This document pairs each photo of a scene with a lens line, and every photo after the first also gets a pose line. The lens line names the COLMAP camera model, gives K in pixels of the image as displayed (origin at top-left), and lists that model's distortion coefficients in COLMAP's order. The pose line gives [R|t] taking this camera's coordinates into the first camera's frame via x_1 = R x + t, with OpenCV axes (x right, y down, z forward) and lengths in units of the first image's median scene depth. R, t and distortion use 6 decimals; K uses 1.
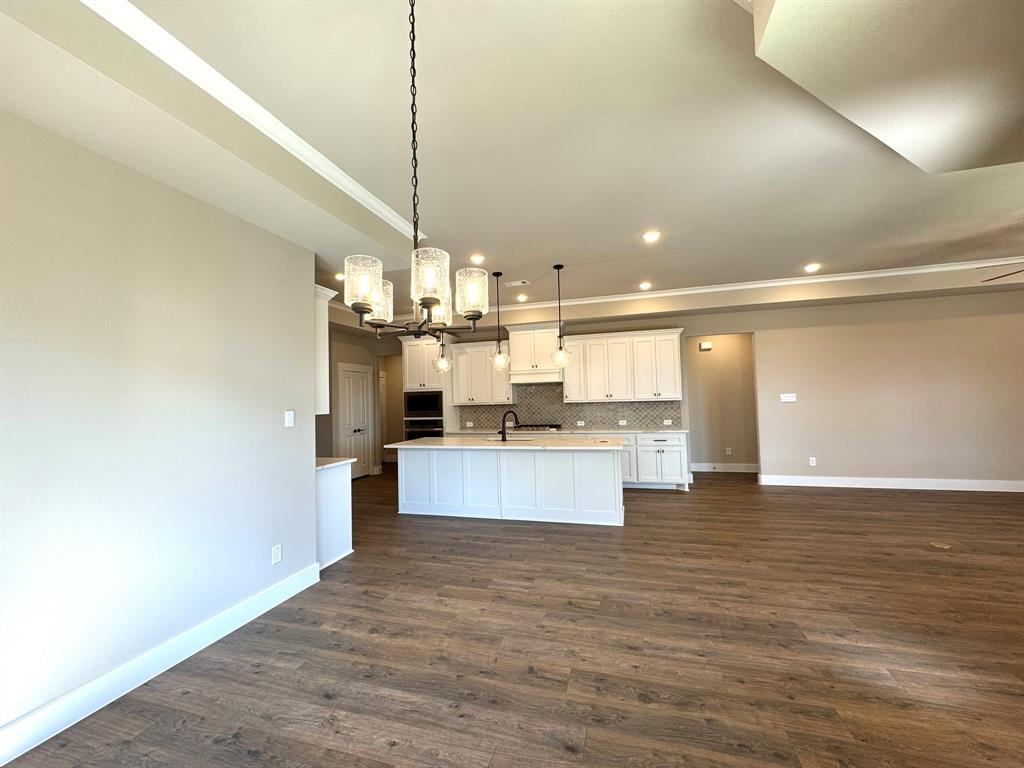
lens RADIAL K [[409.5, 0, 512.0], [0, 409.5, 384.0], [0, 0, 1]] dist [-0.003111, 0.000450]
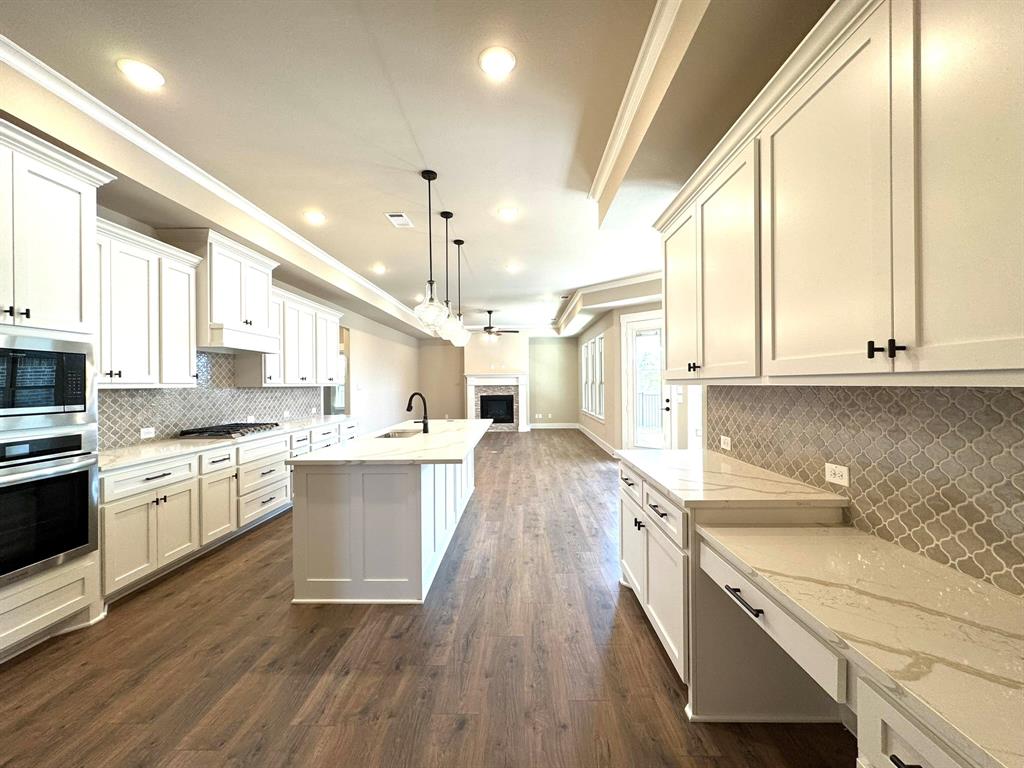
lens RADIAL K [[409.5, 0, 512.0], [0, 409.5, 384.0], [0, 0, 1]] dist [-0.003111, 0.000450]
pose [[-0.254820, 0.028426, 0.966571, -0.898877], [-0.020876, 0.999173, -0.034888, 0.084395], [-0.966763, -0.029068, -0.254016, 1.191702]]
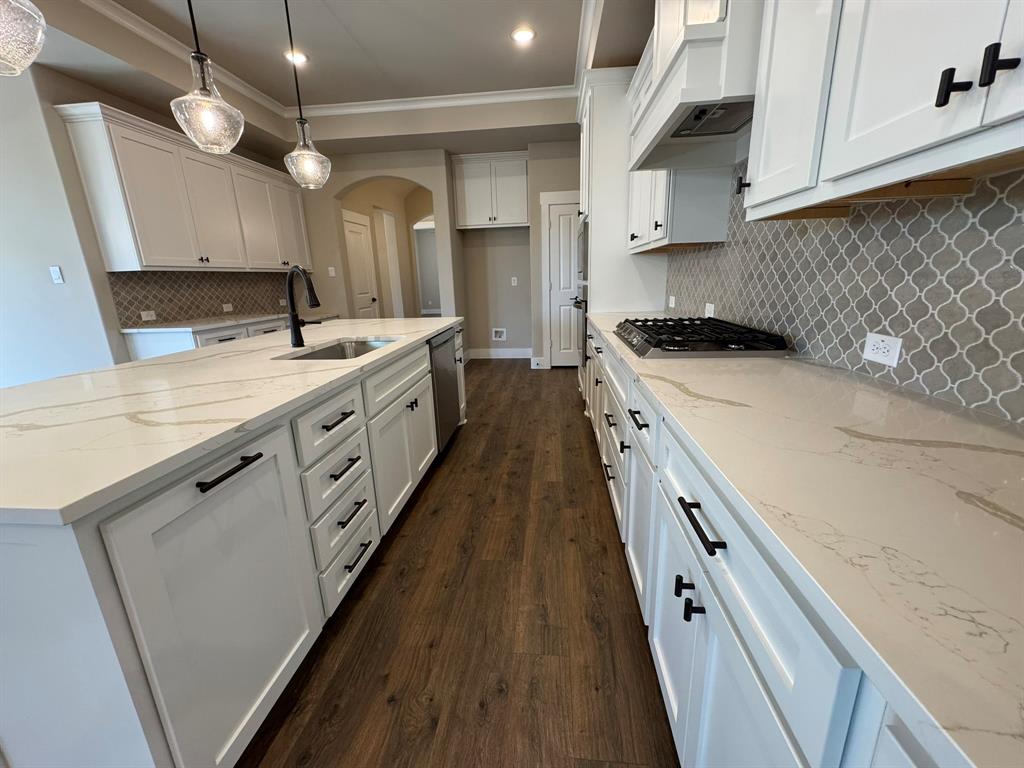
lens RADIAL K [[409.5, 0, 512.0], [0, 409.5, 384.0], [0, 0, 1]] dist [-0.003111, 0.000450]
pose [[0.183040, 0.269021, -0.945581, 0.460489], [0.062190, 0.956736, 0.284233, 0.086472], [0.981136, -0.110831, 0.158391, 1.301236]]
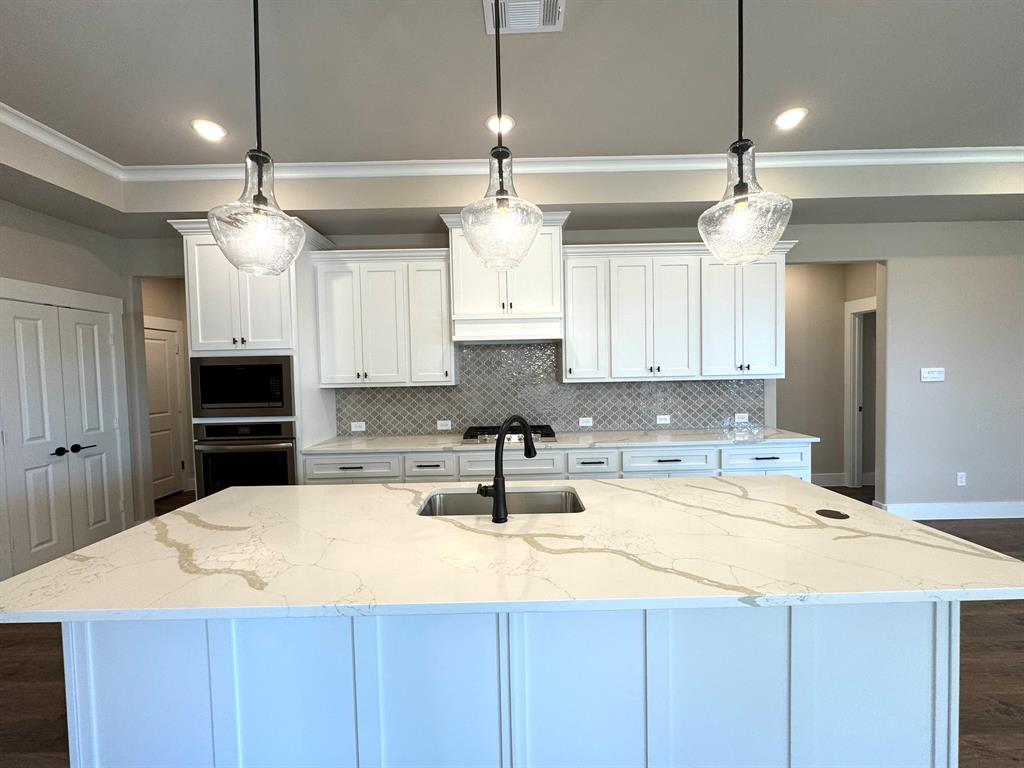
lens RADIAL K [[409.5, 0, 512.0], [0, 409.5, 384.0], [0, 0, 1]] dist [-0.003111, 0.000450]
pose [[0.960337, -0.003430, 0.278820, -0.107100], [-0.014452, 0.997968, 0.062052, 0.026573], [-0.278467, -0.063620, 0.958336, 0.824908]]
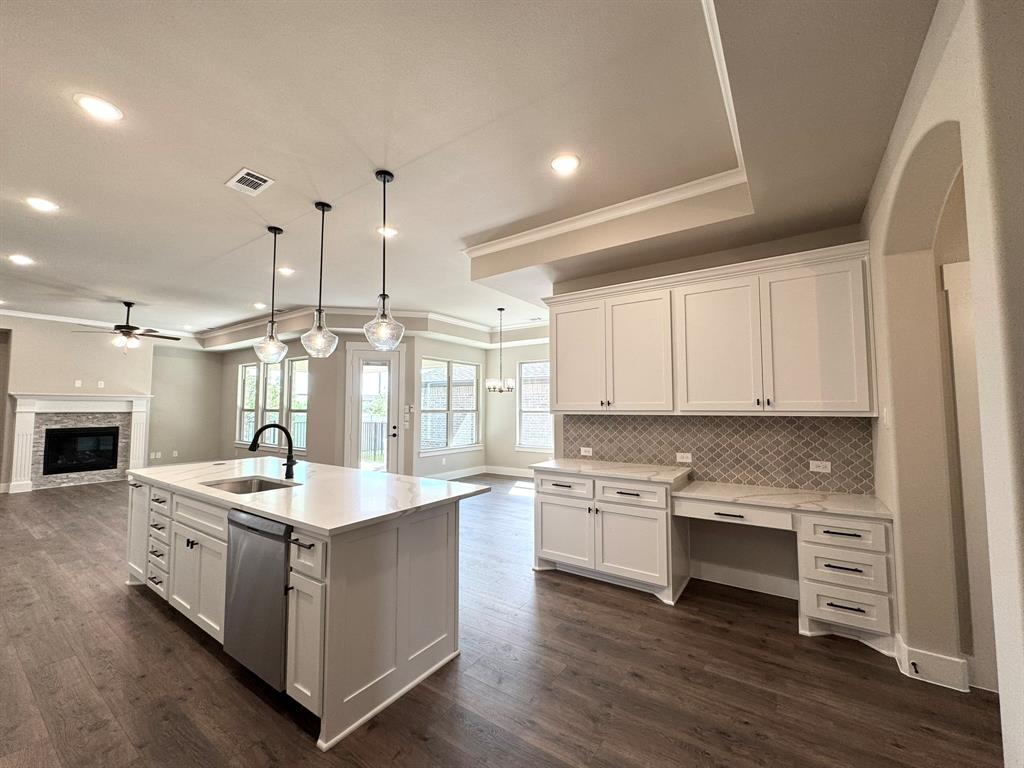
lens RADIAL K [[409.5, 0, 512.0], [0, 409.5, 384.0], [0, 0, 1]] dist [-0.003111, 0.000450]
pose [[-0.948022, 0.045029, 0.315003, -0.560893], [0.012548, 0.994457, -0.104390, 0.085375], [-0.317957, -0.095011, -0.943332, 1.653320]]
